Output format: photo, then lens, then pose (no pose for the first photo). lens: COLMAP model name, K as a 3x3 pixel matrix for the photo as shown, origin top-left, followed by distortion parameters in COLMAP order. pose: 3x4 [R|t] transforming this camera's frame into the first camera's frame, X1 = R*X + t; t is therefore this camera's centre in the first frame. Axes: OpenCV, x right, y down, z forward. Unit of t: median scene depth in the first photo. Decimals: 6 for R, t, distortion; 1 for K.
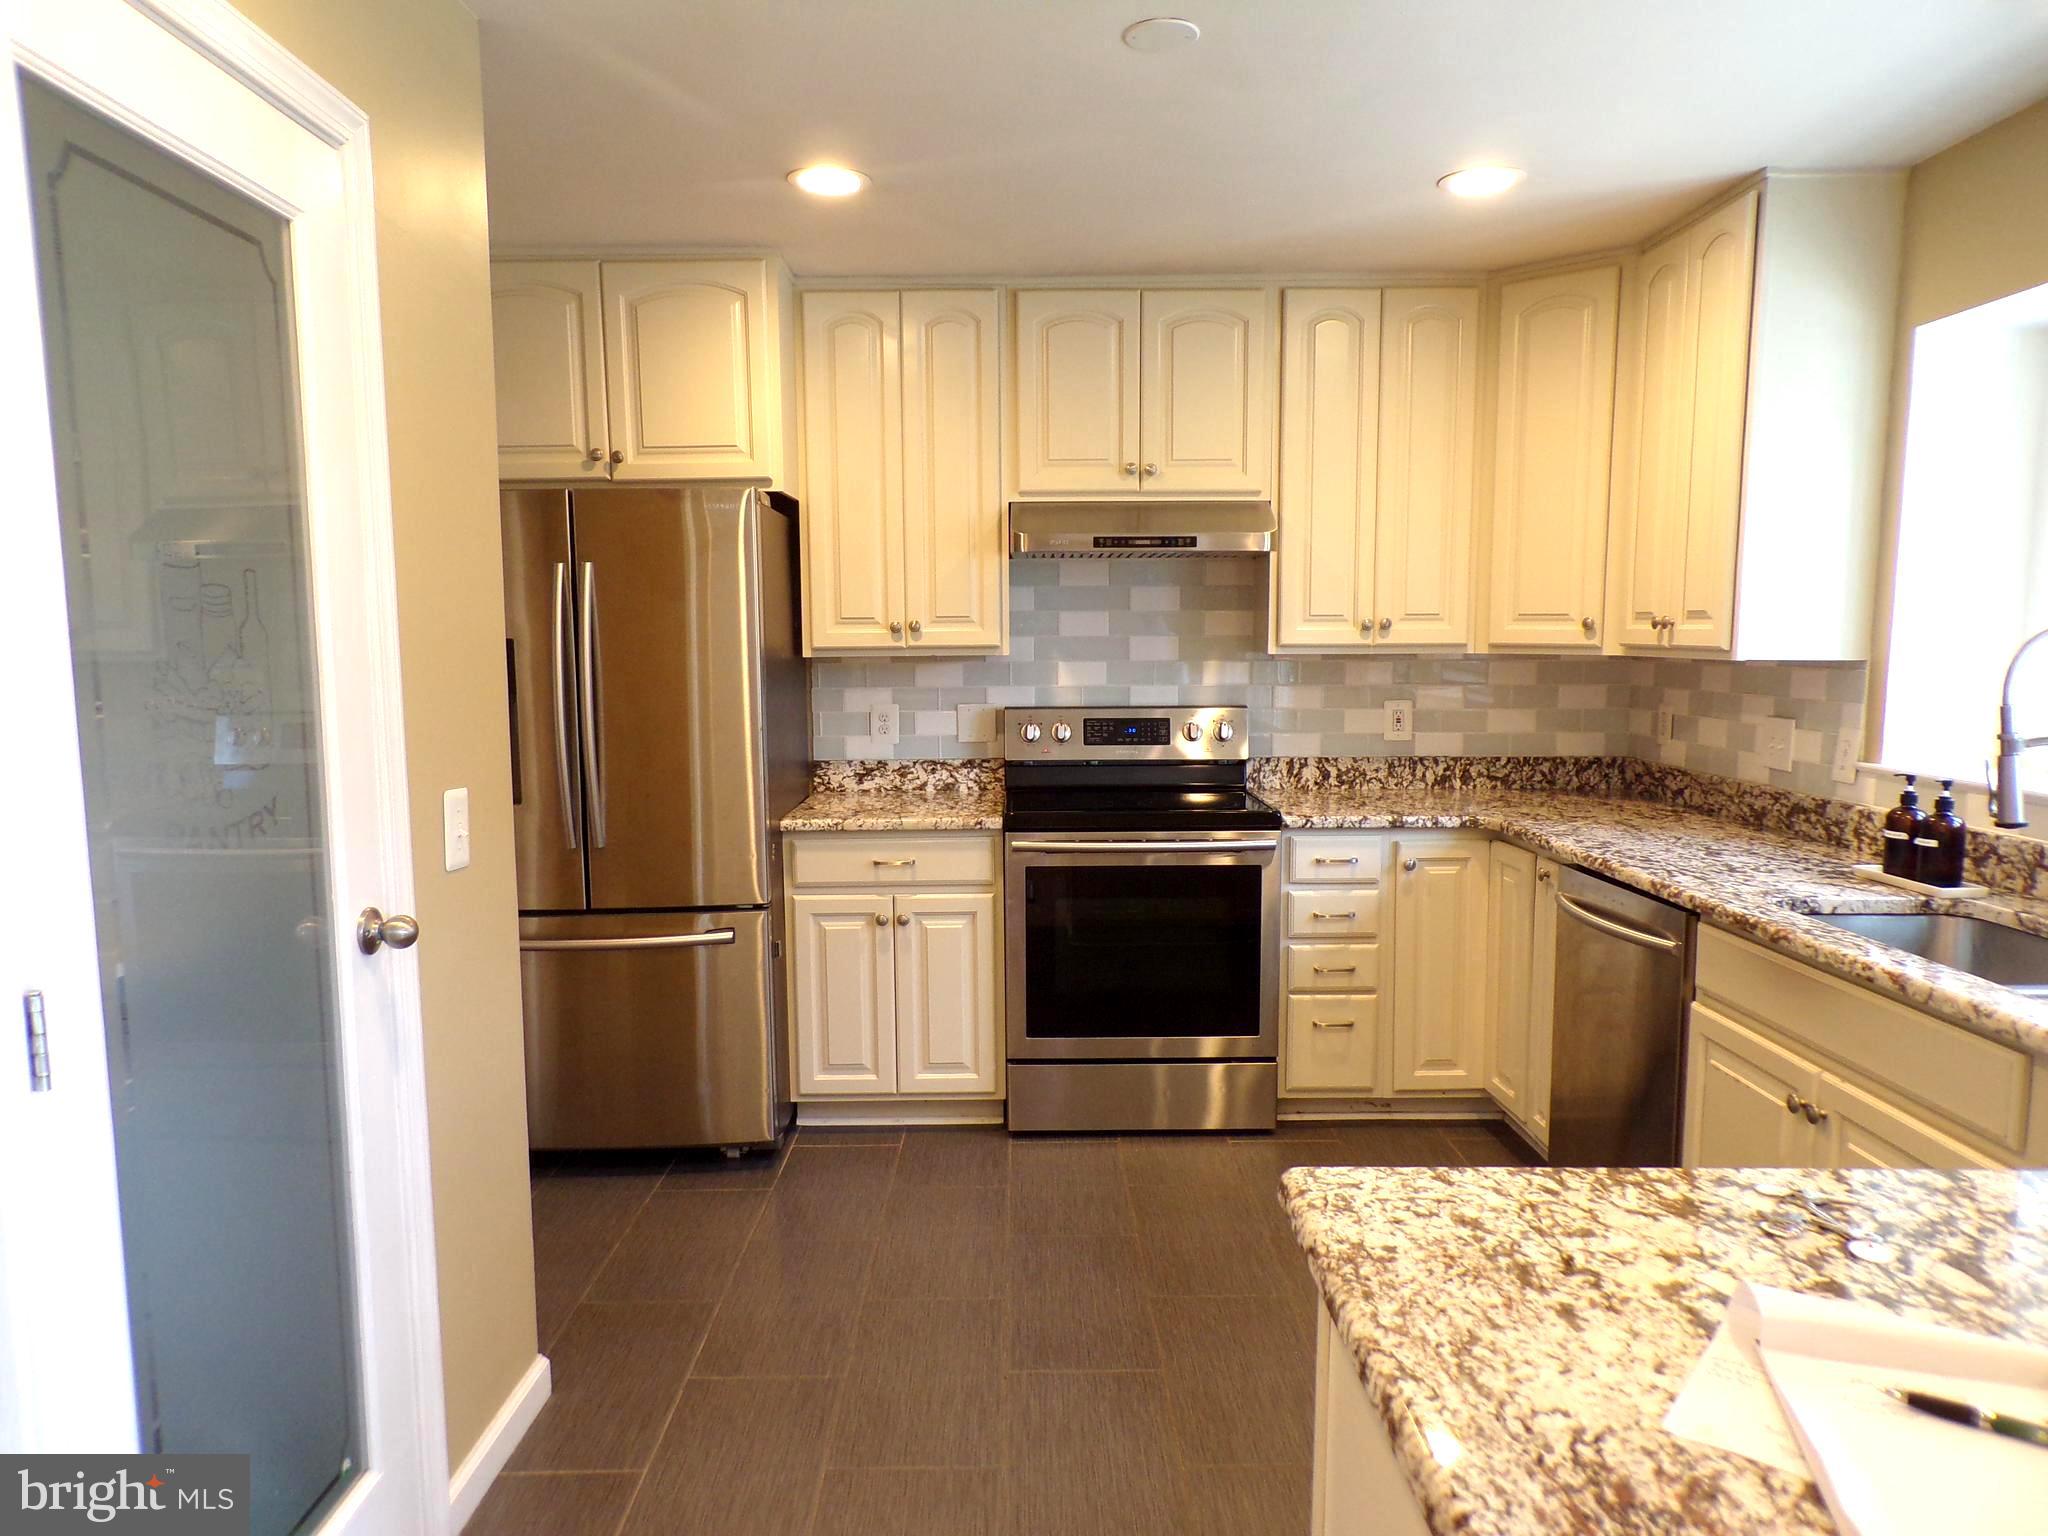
lens RADIAL K [[1382.3, 0, 1021.5], [0, 1382.3, 776.7], [0, 0, 1]] dist [-0.006387, 0.012129]
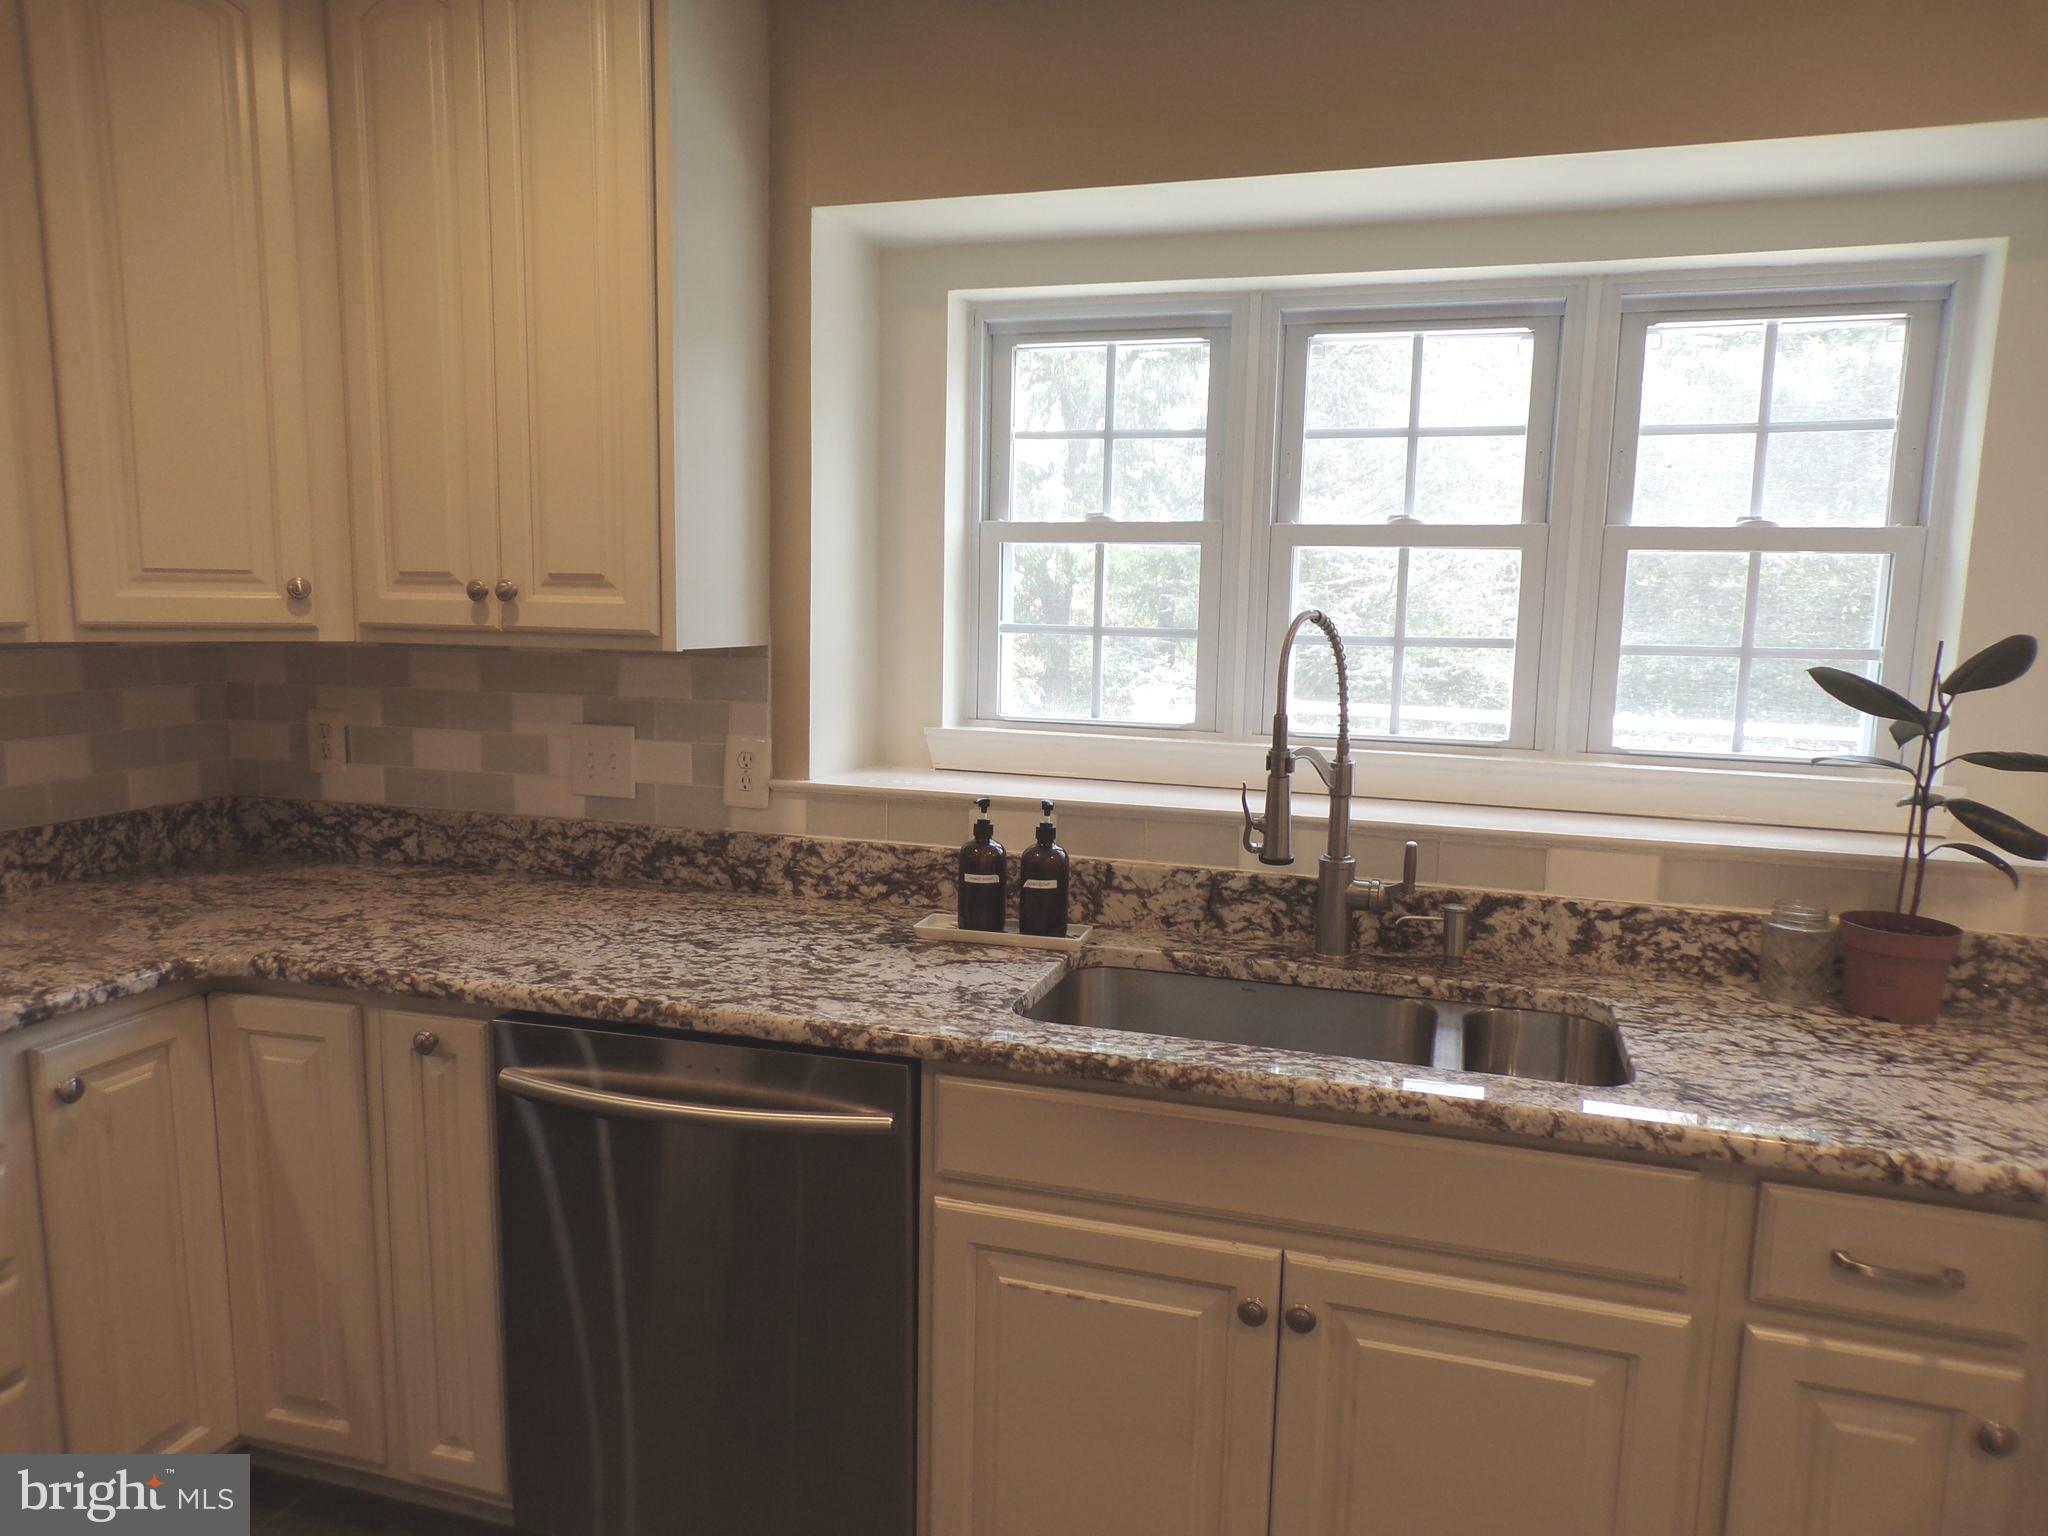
lens RADIAL K [[1382.3, 0, 1071.3], [0, 1382.3, 803.5], [0, 0, 1]] dist [-0.006387, 0.012129]
pose [[0.311575, -0.135573, 0.940500, -0.051431], [0.086549, 0.989704, 0.113993, -0.063603], [-0.946272, 0.045882, 0.320101, 0.550655]]
